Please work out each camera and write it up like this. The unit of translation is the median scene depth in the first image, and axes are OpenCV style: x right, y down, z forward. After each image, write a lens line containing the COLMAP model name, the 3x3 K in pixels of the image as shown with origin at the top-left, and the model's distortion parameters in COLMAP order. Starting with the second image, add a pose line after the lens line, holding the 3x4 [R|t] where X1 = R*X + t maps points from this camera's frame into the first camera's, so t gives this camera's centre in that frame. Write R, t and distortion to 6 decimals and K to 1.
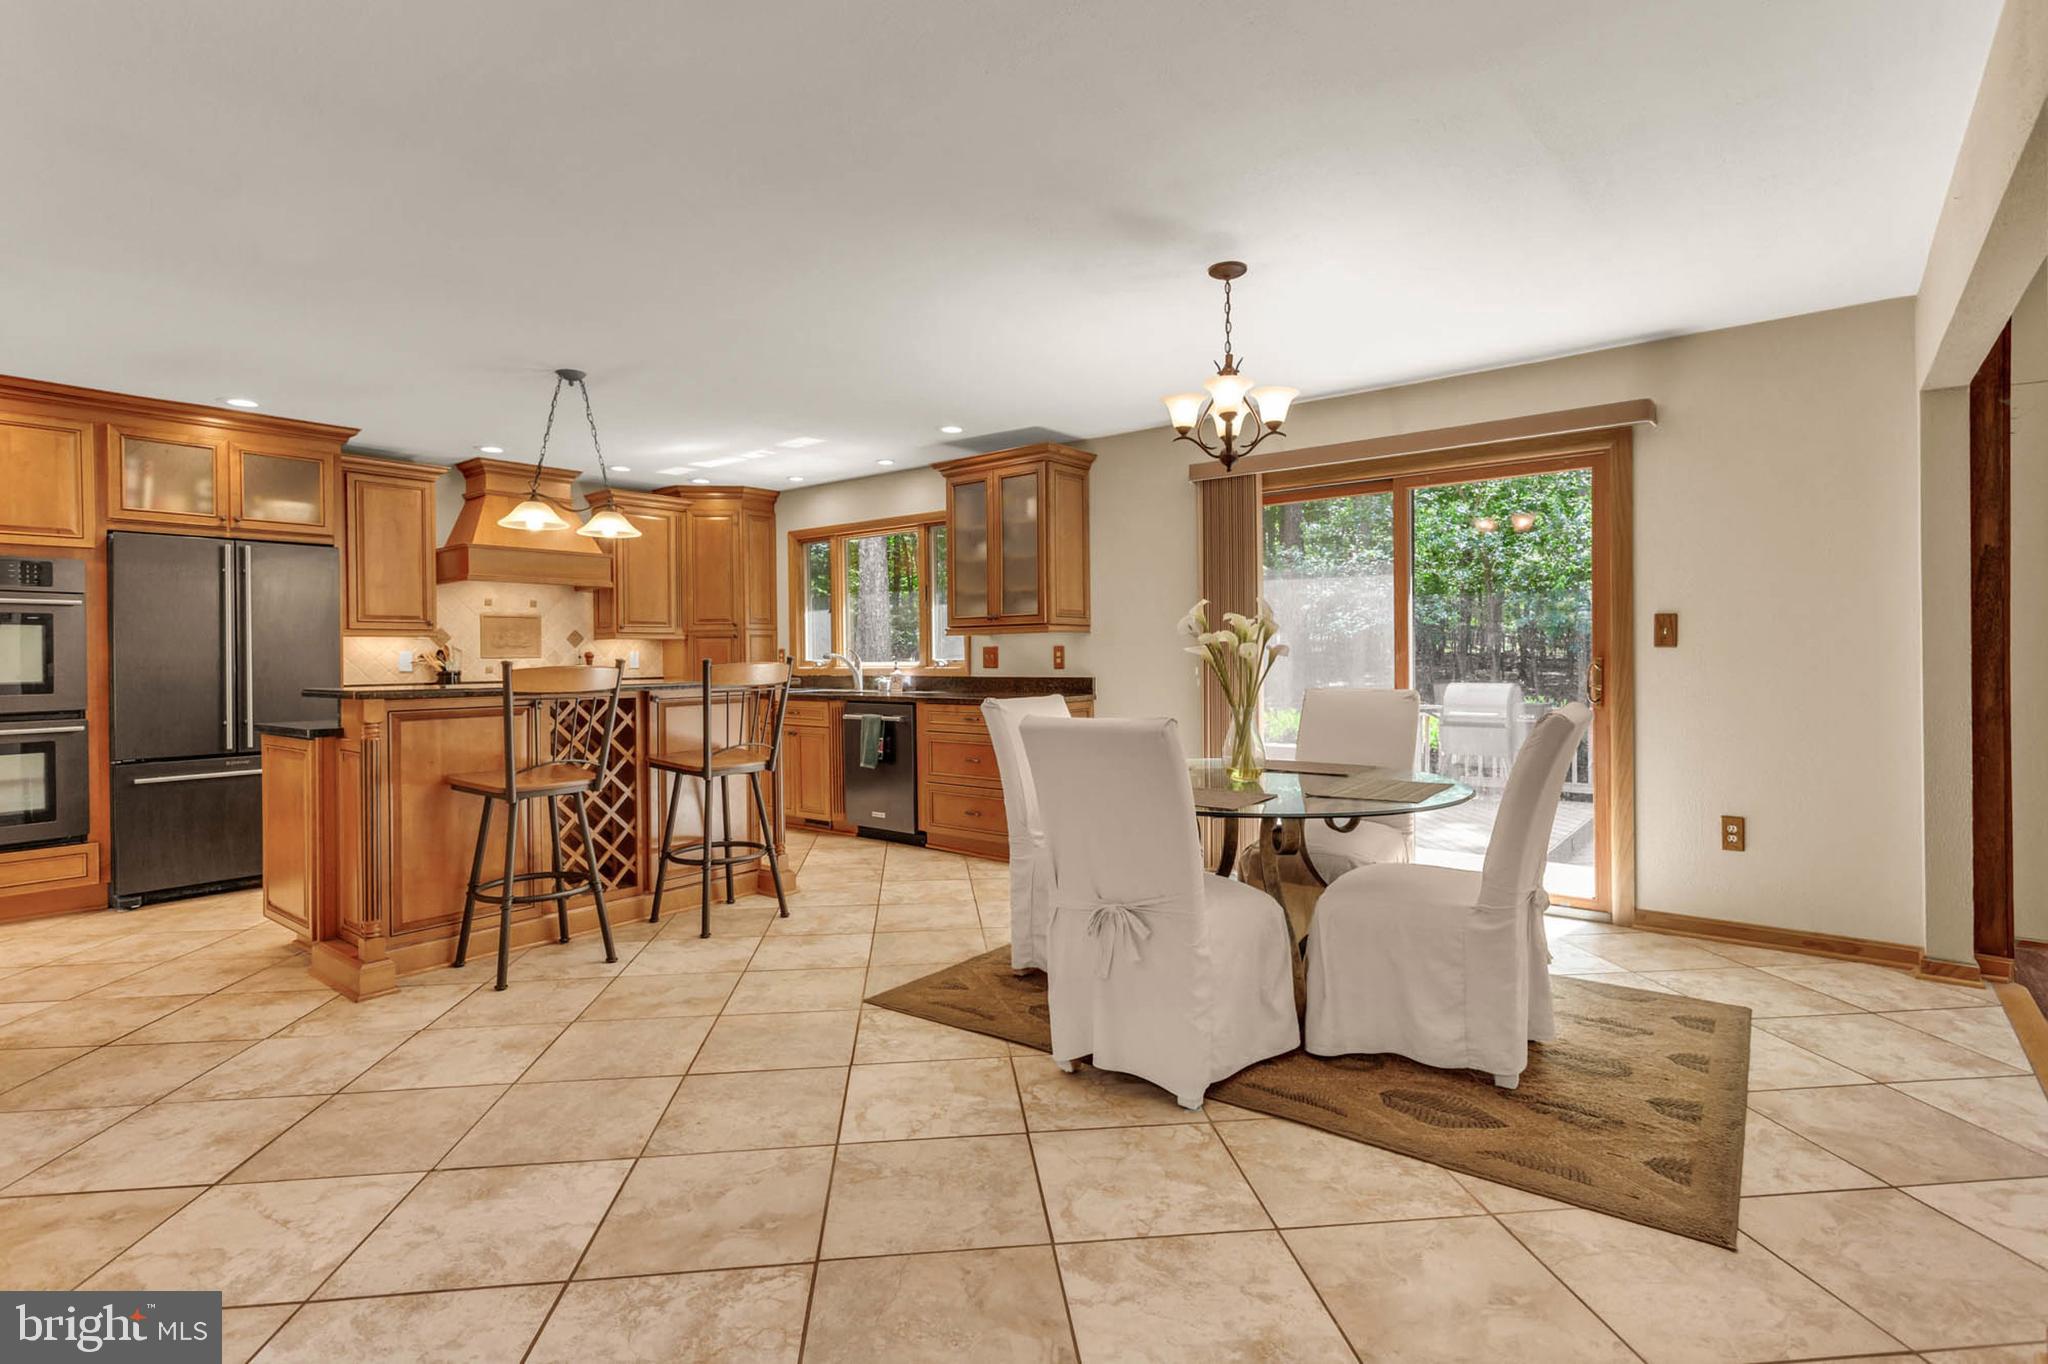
lens RADIAL K [[984.4, 0, 1027.3], [0, 984.4, 661.8], [0, 0, 1]] dist [0.002553, 0.000066]
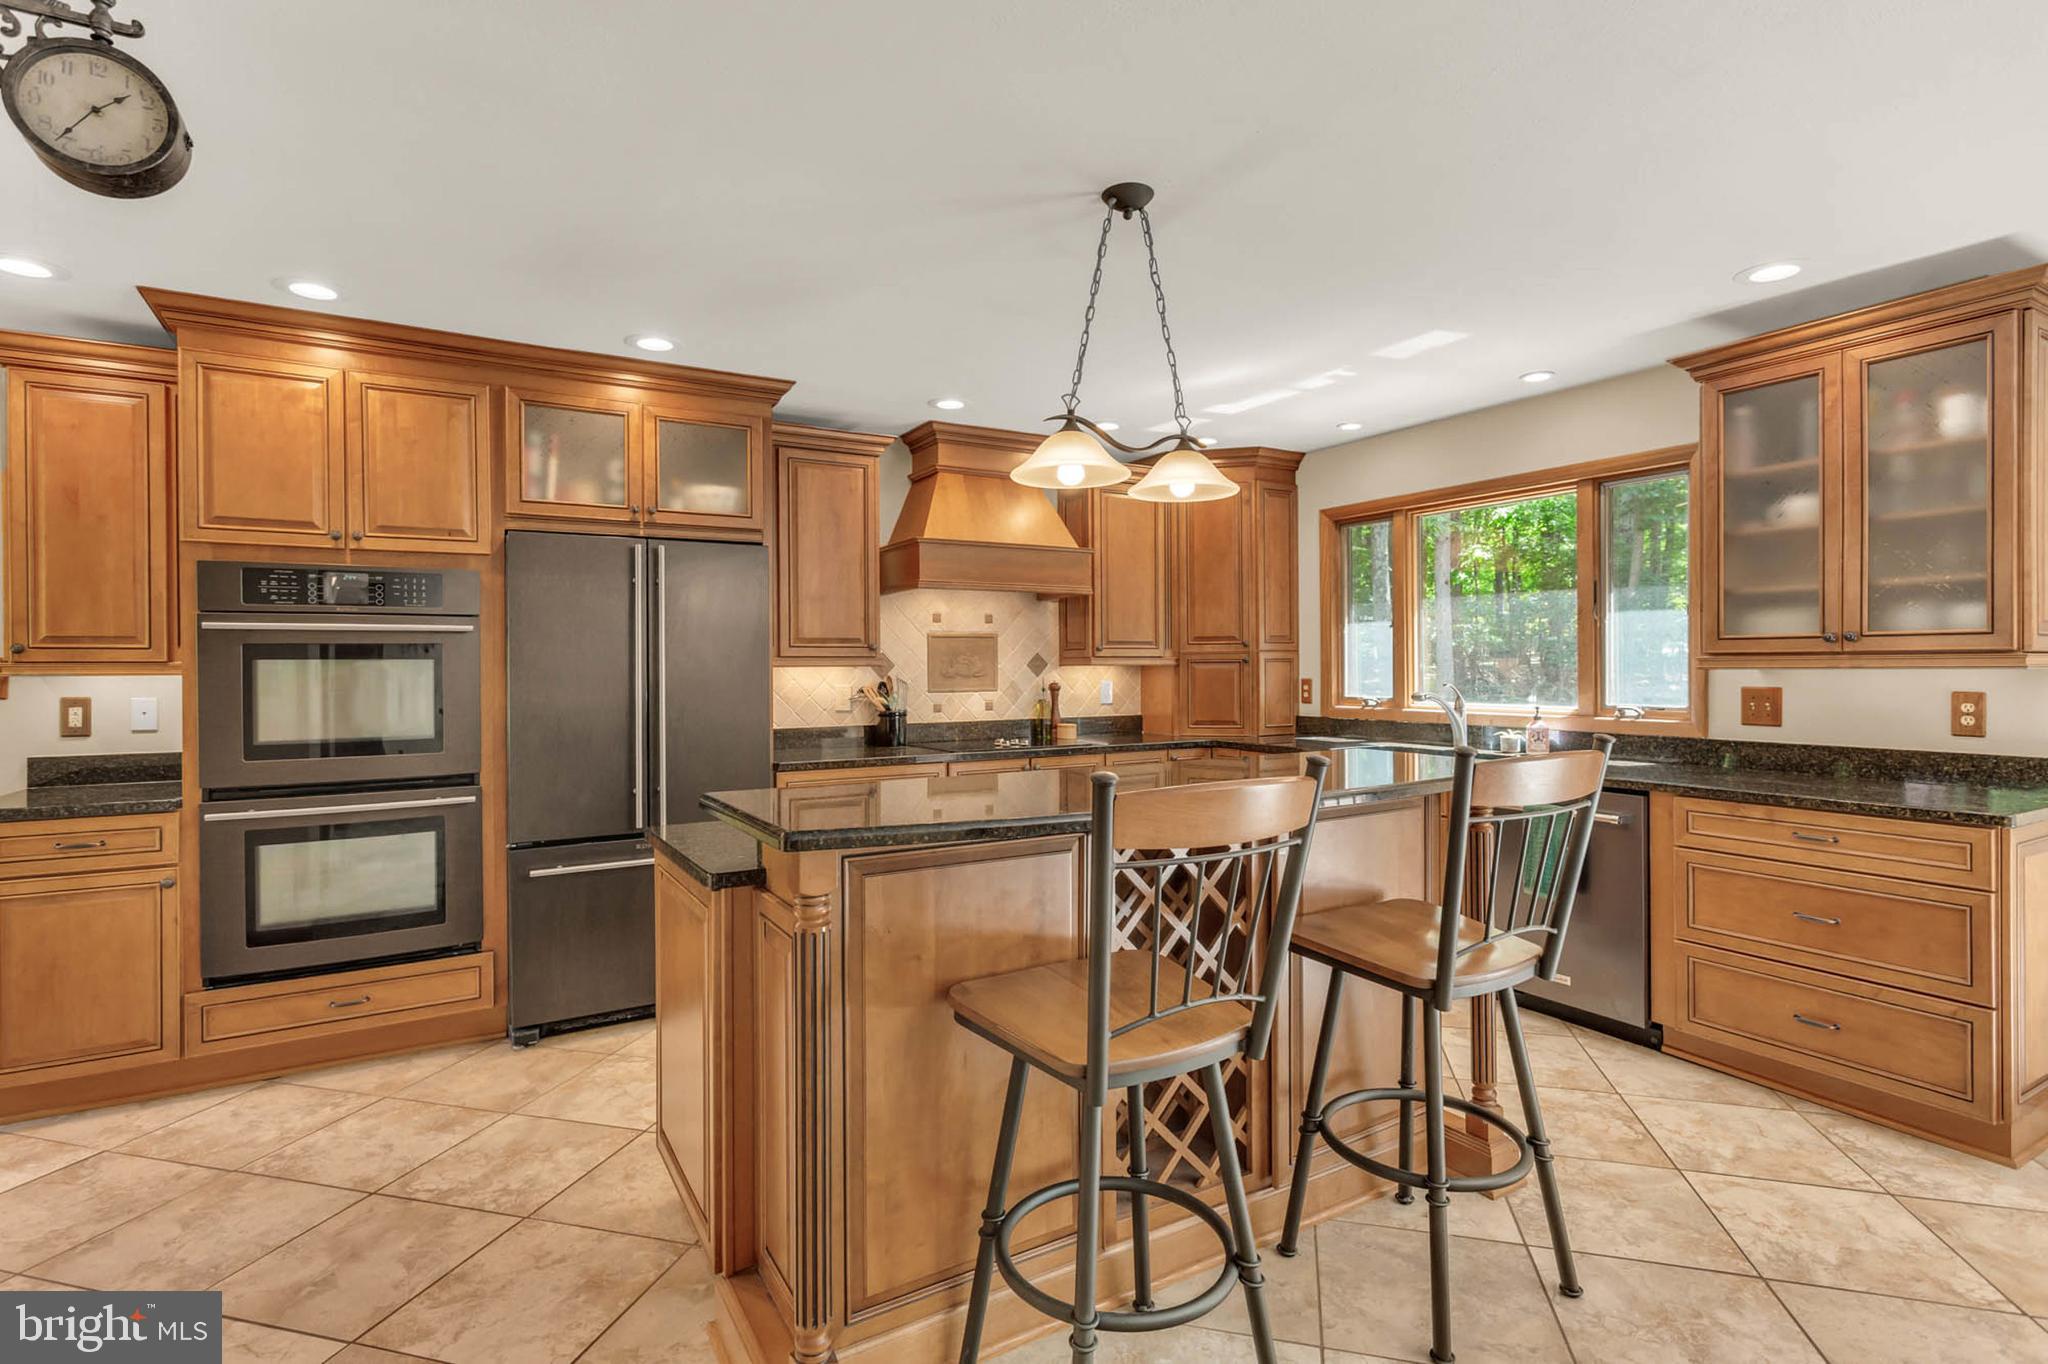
lens RADIAL K [[970.6, 0, 1021.9], [0, 970.6, 668.5], [0, 0, 1]] dist [-0.025509, -0.000015]
pose [[0.935337, 0.005756, -0.353710, -0.265121], [-0.005251, 0.999983, 0.002388, -0.027996], [0.353718, -0.000376, 0.935352, 0.390170]]
